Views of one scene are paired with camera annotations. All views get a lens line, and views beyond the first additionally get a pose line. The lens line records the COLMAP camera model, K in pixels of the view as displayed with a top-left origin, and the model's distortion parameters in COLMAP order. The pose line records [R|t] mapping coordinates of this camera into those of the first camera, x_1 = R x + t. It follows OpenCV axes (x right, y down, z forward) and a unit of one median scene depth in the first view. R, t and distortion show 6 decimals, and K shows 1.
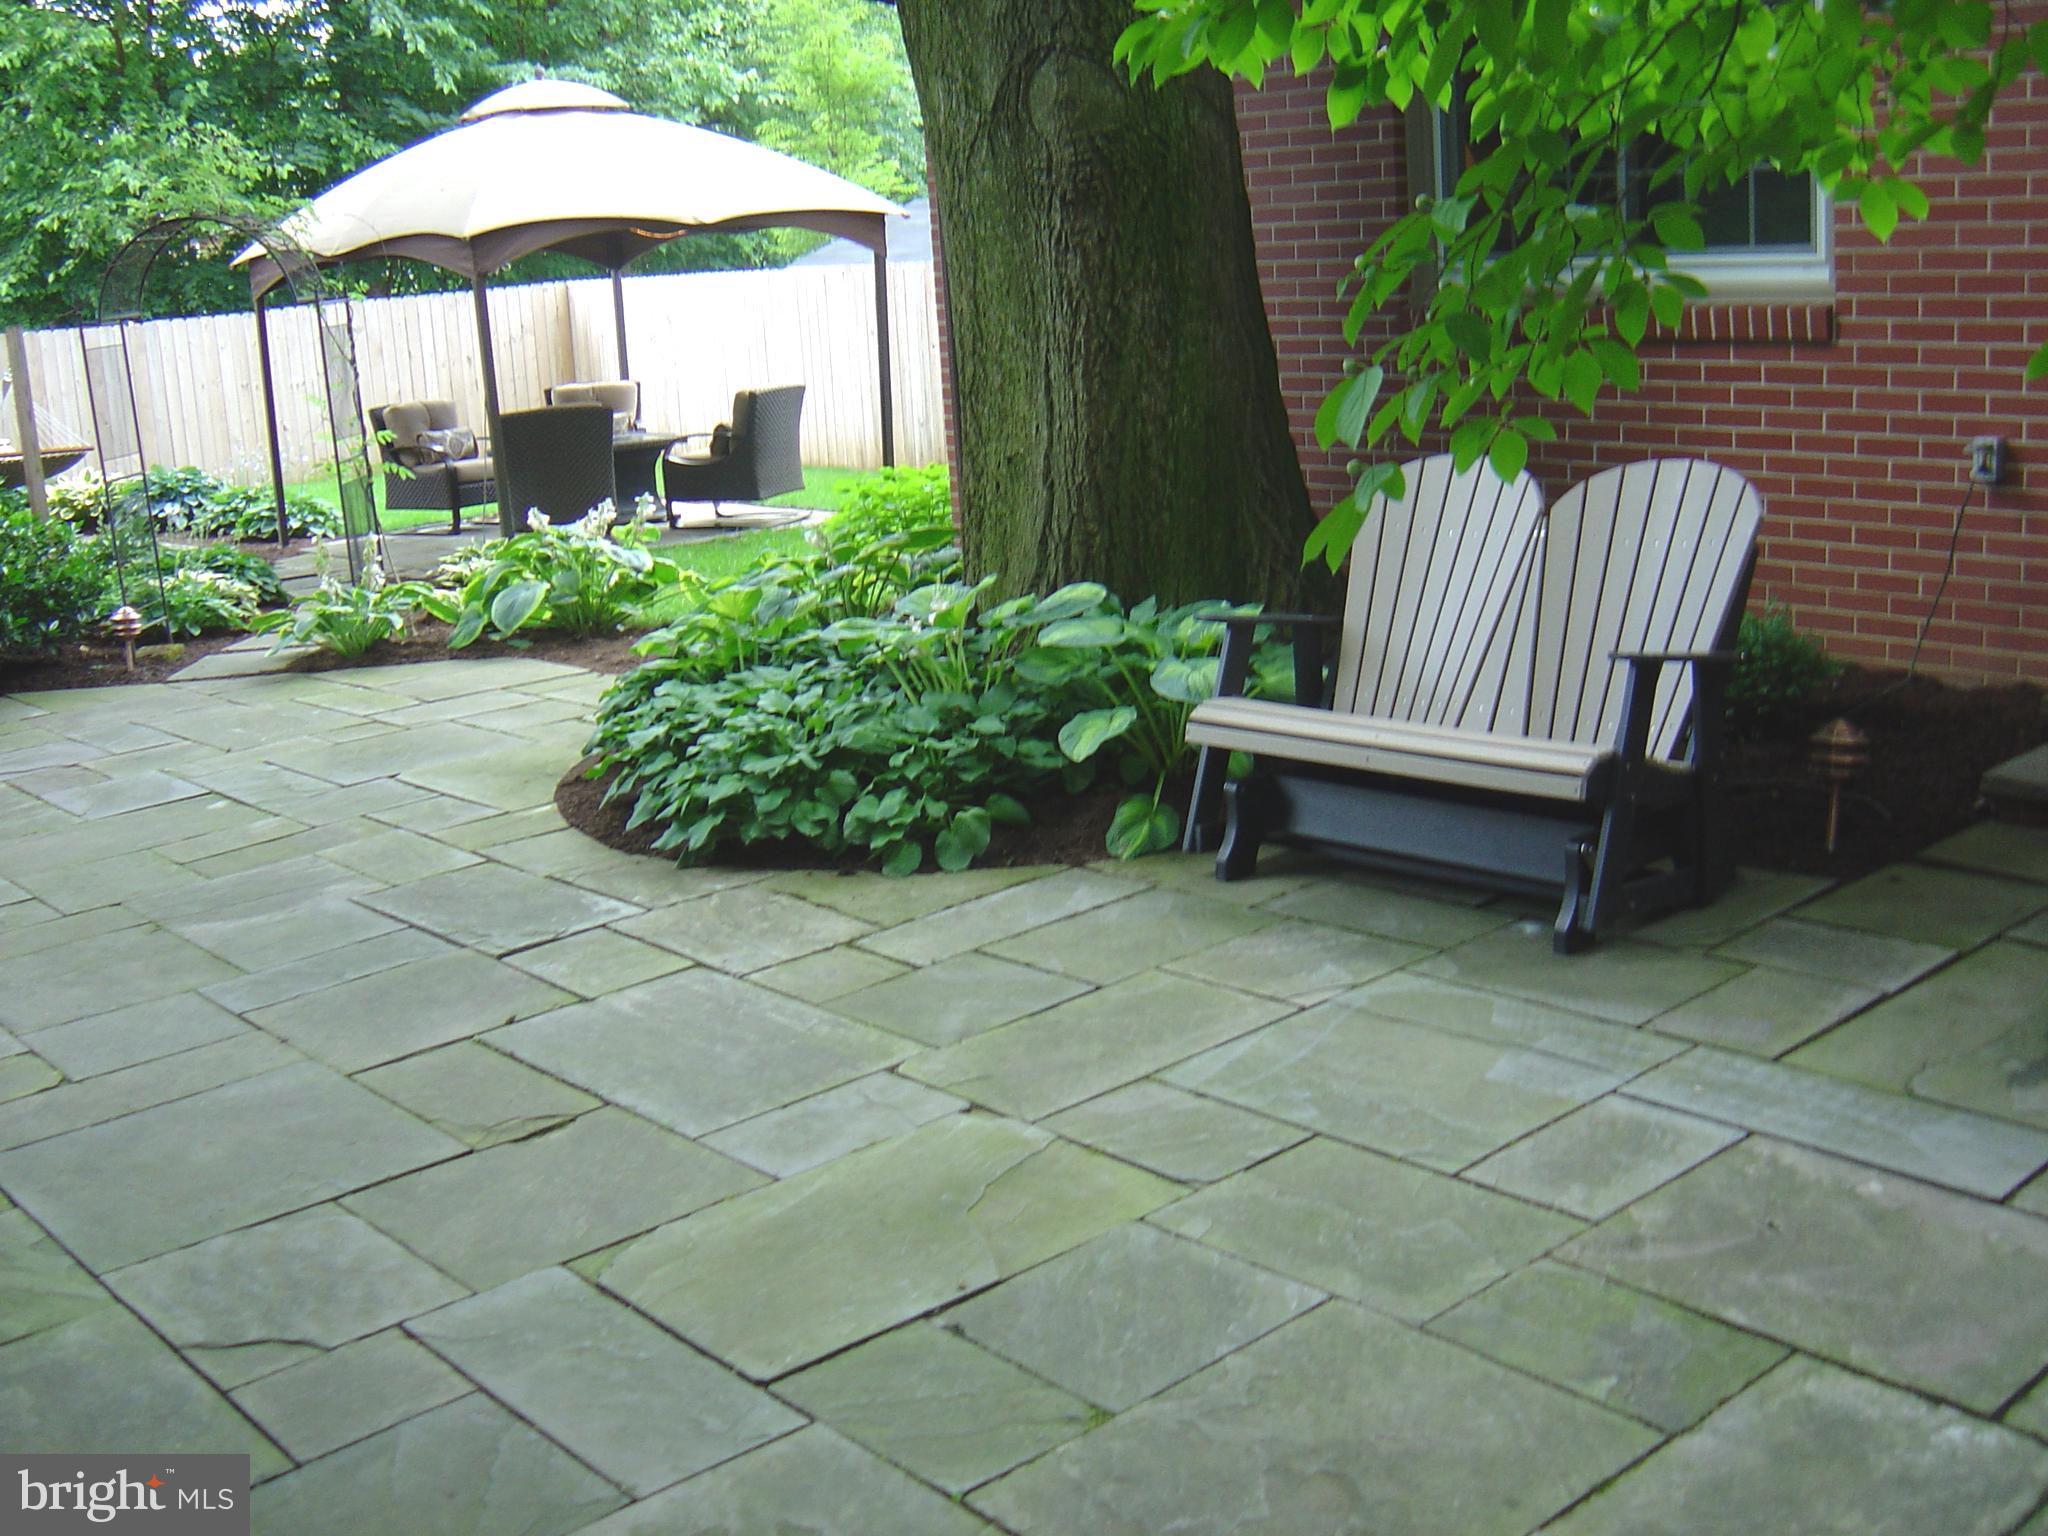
lens RADIAL K [[2303.4, 0, 1026.6], [0, 2303.4, 818.0], [0, 0, 1]] dist [-0.126032, -0.025080]
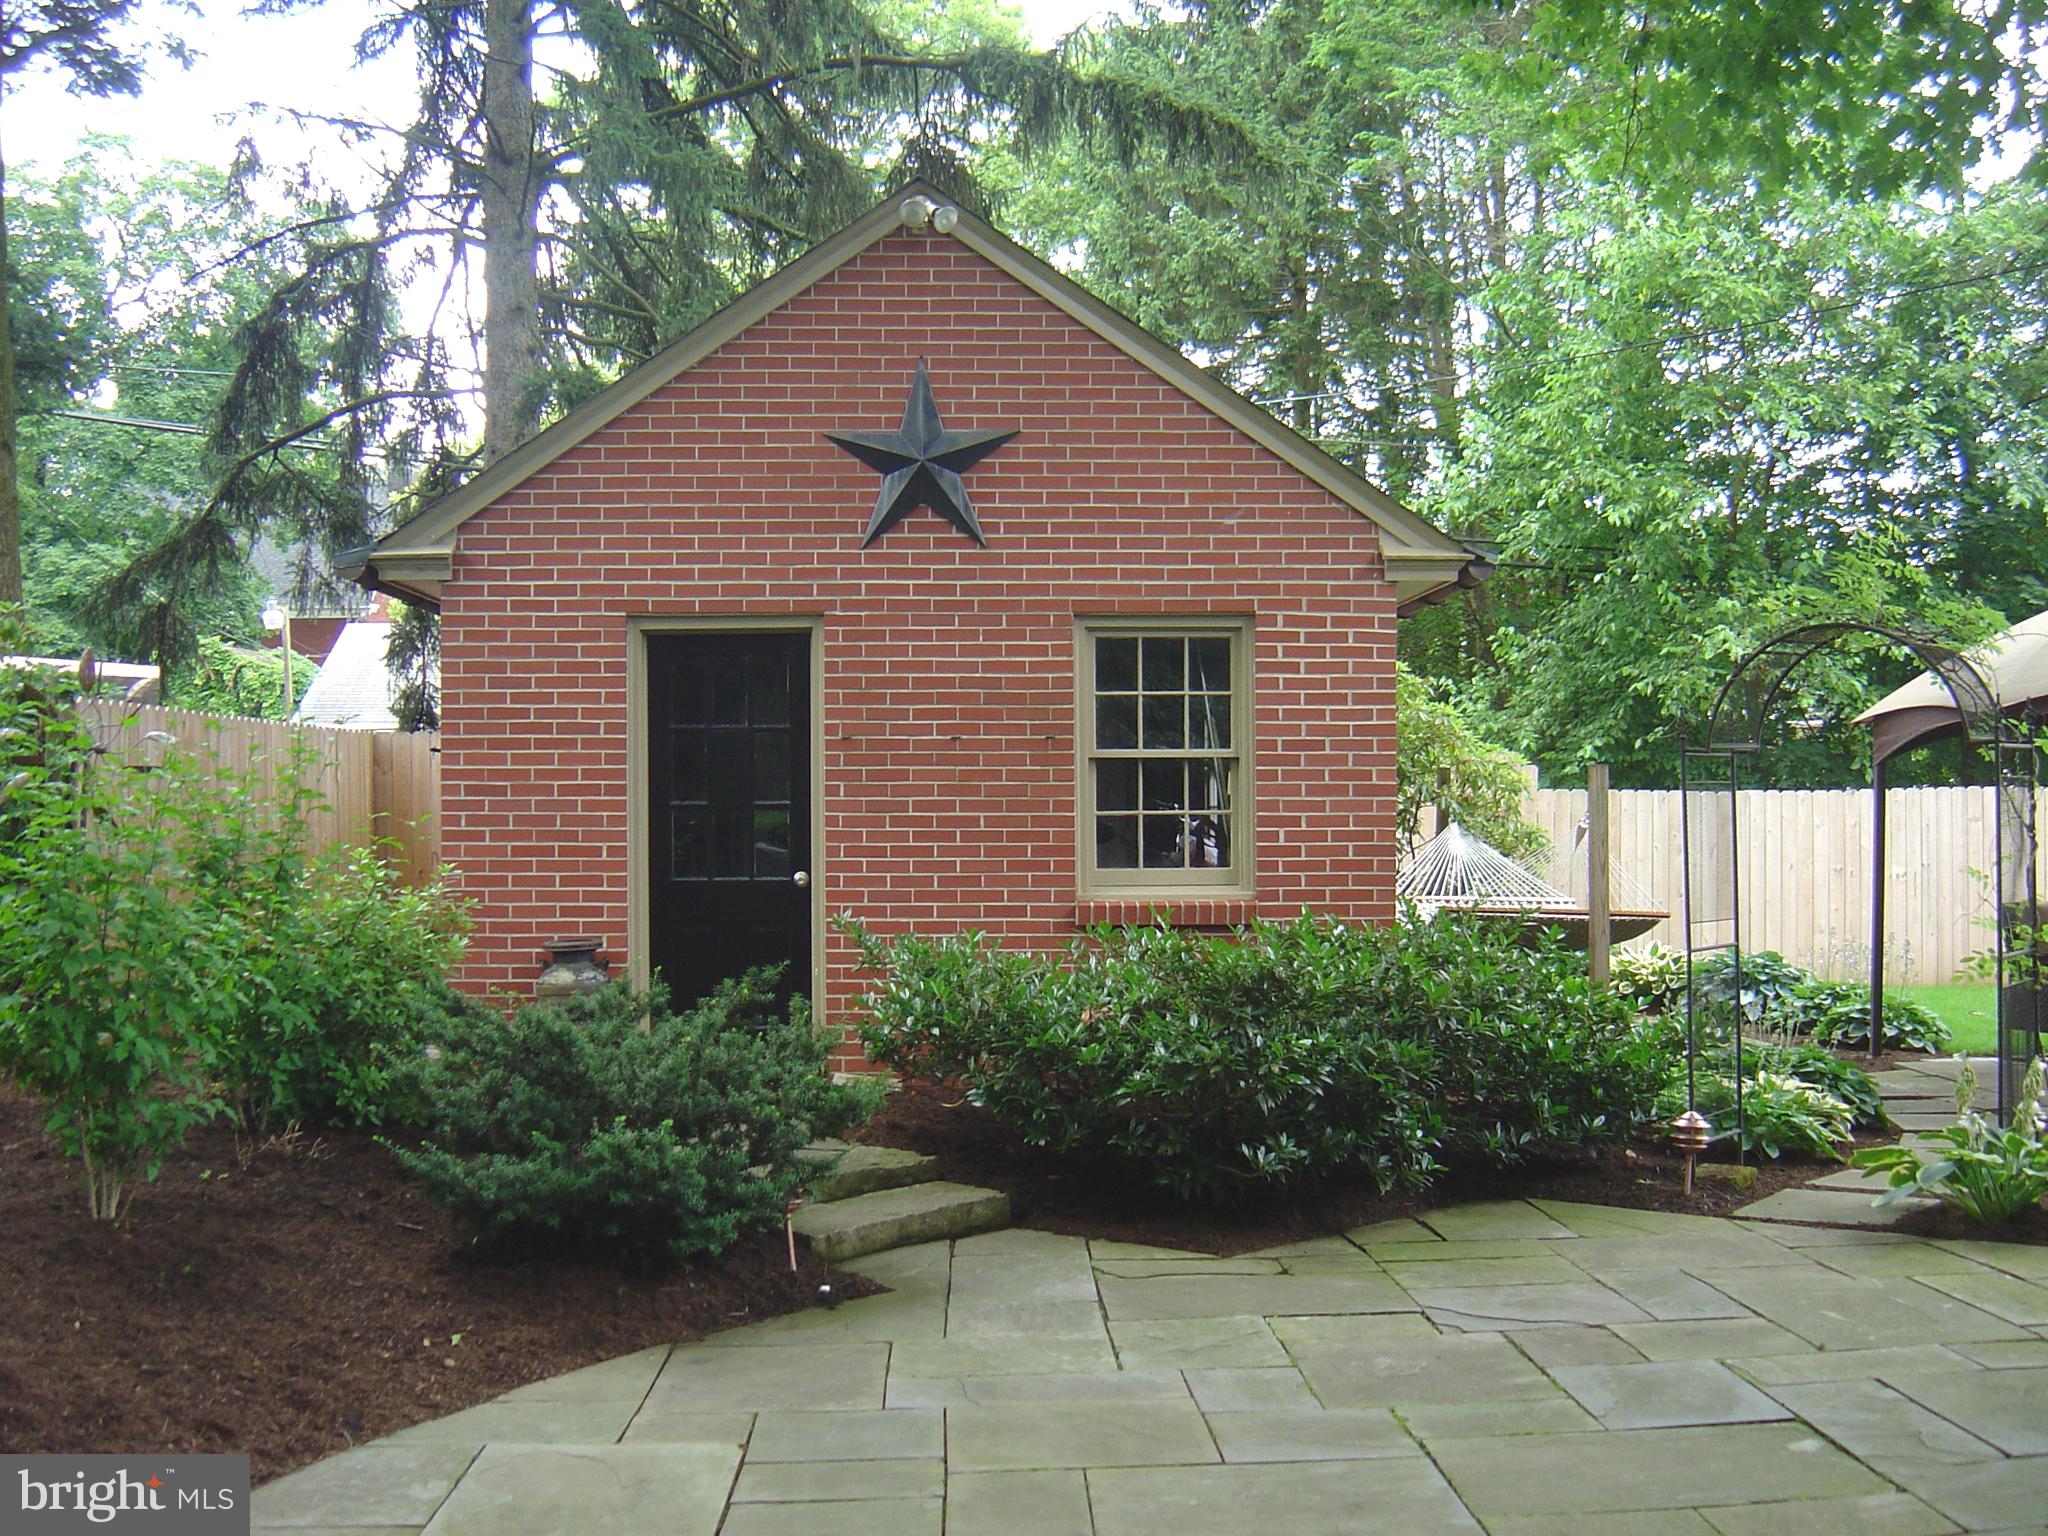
lens RADIAL K [[2303.4, 0, 1026.6], [0, 2303.4, 818.0], [0, 0, 1]] dist [-0.126032, -0.025080]
pose [[0.788104, 0.059111, -0.612697, -0.072679], [-0.191598, 0.969488, -0.152916, -0.018967], [0.584964, 0.237905, 0.775383, 0.159360]]
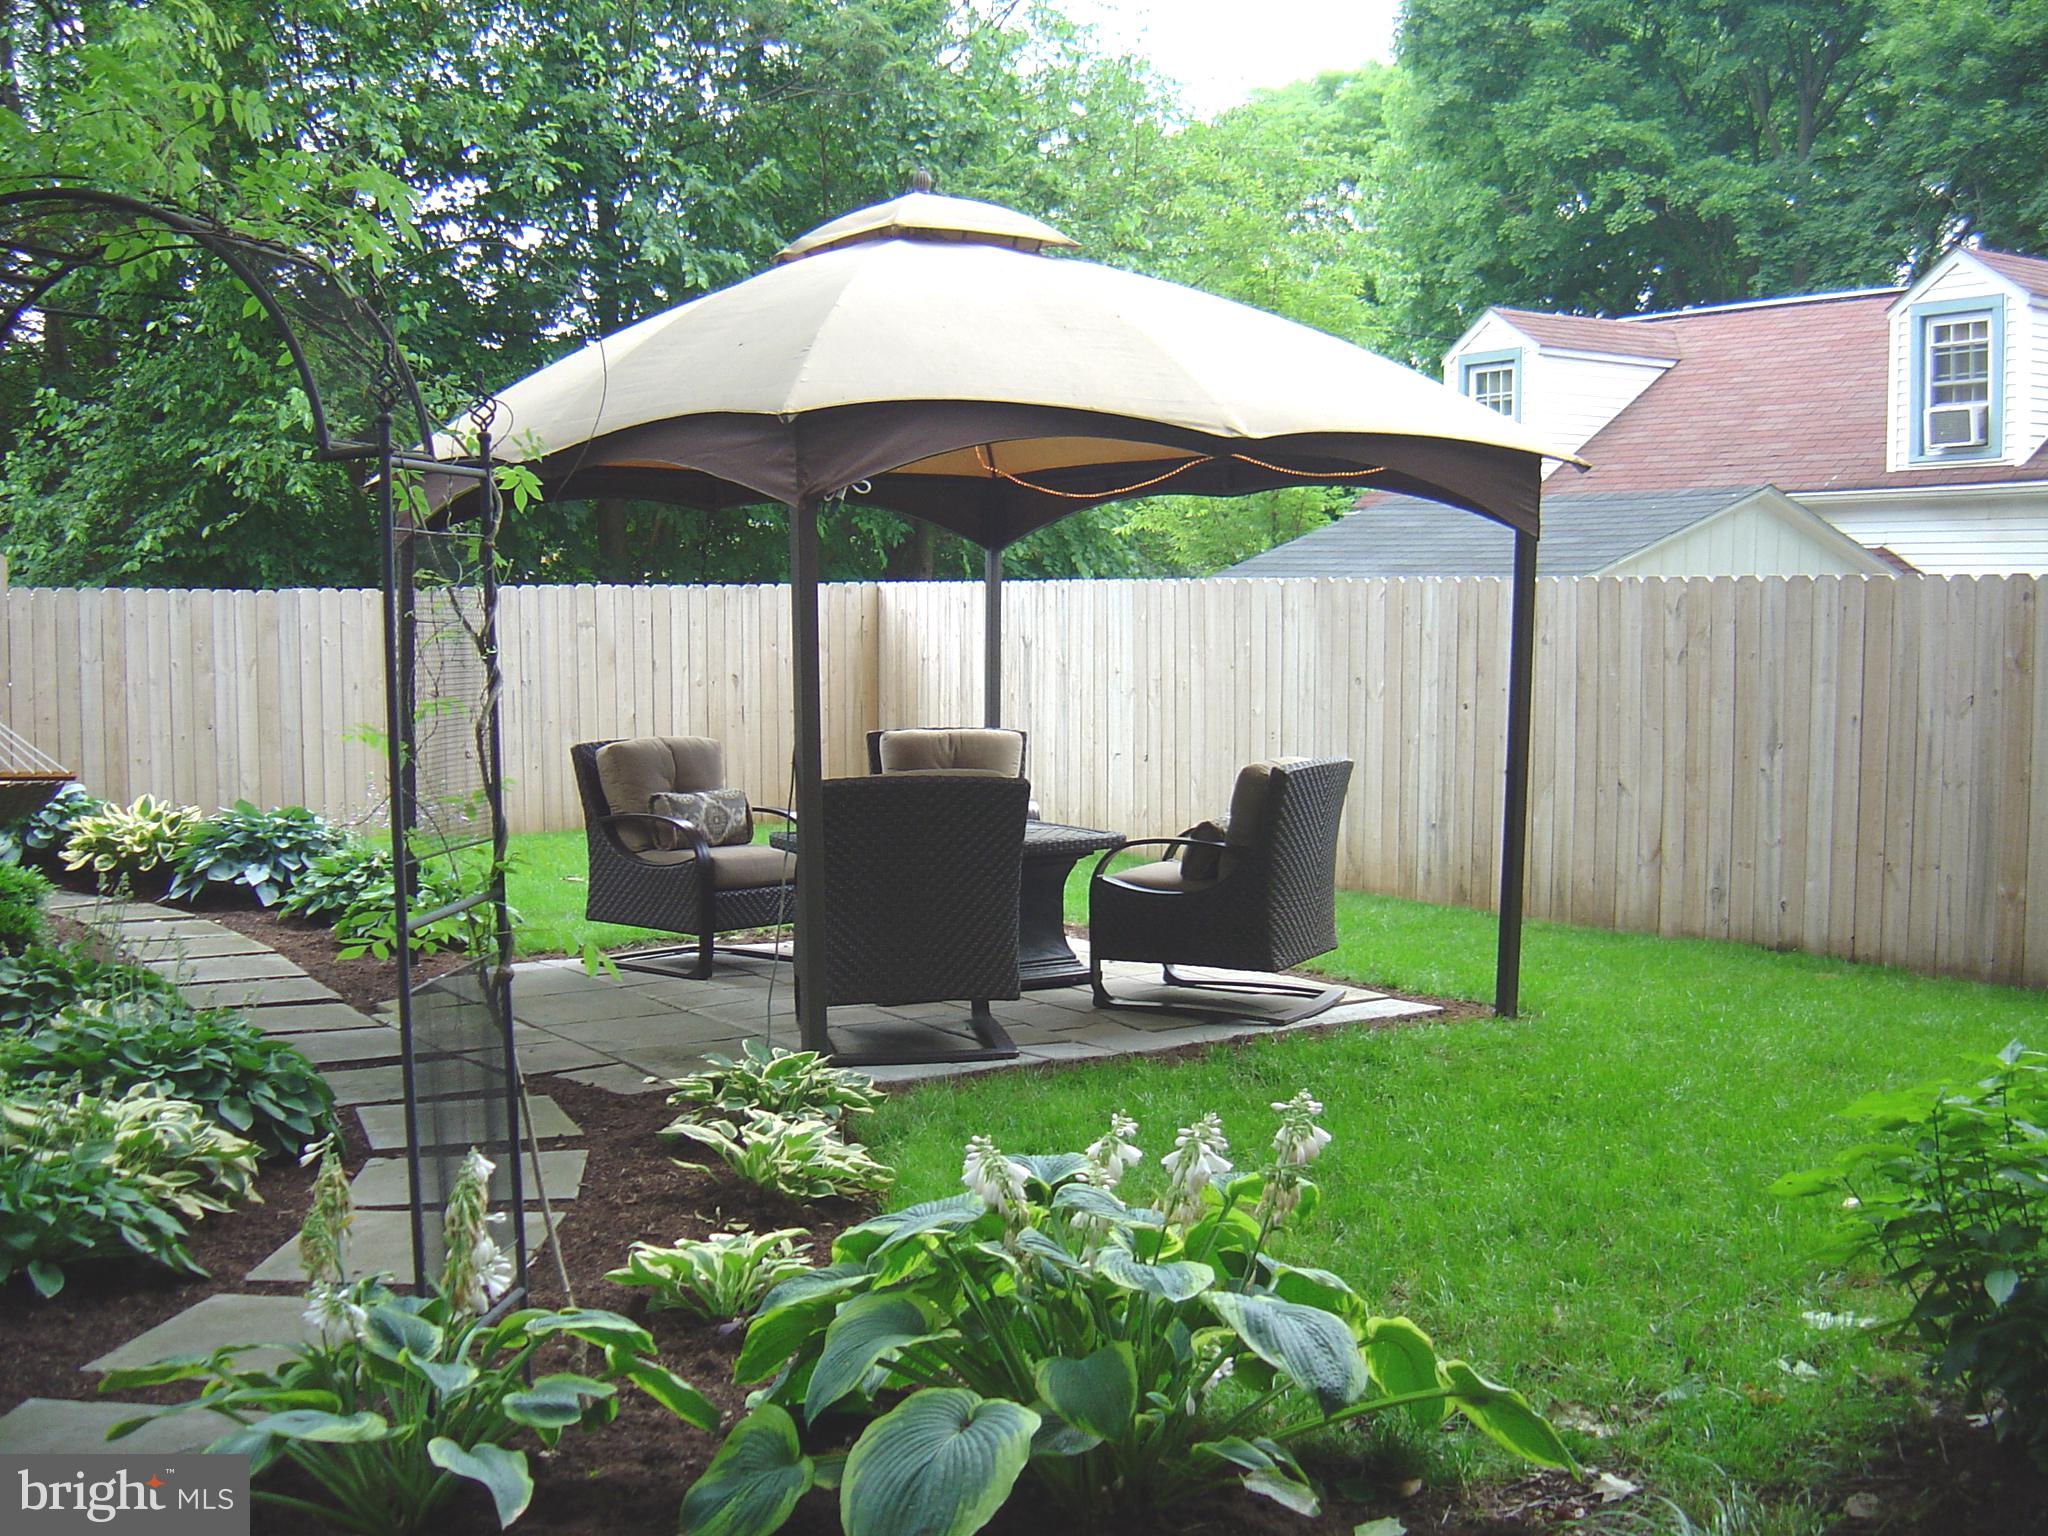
lens RADIAL K [[2303.4, 0, 1026.6], [0, 2303.4, 818.0], [0, 0, 1]] dist [-0.126032, -0.025080]
pose [[0.993017, 0.067093, -0.097039, -0.119786], [-0.081033, 0.985707, -0.147699, -0.087163], [0.085743, 0.154531, 0.984260, 0.448271]]
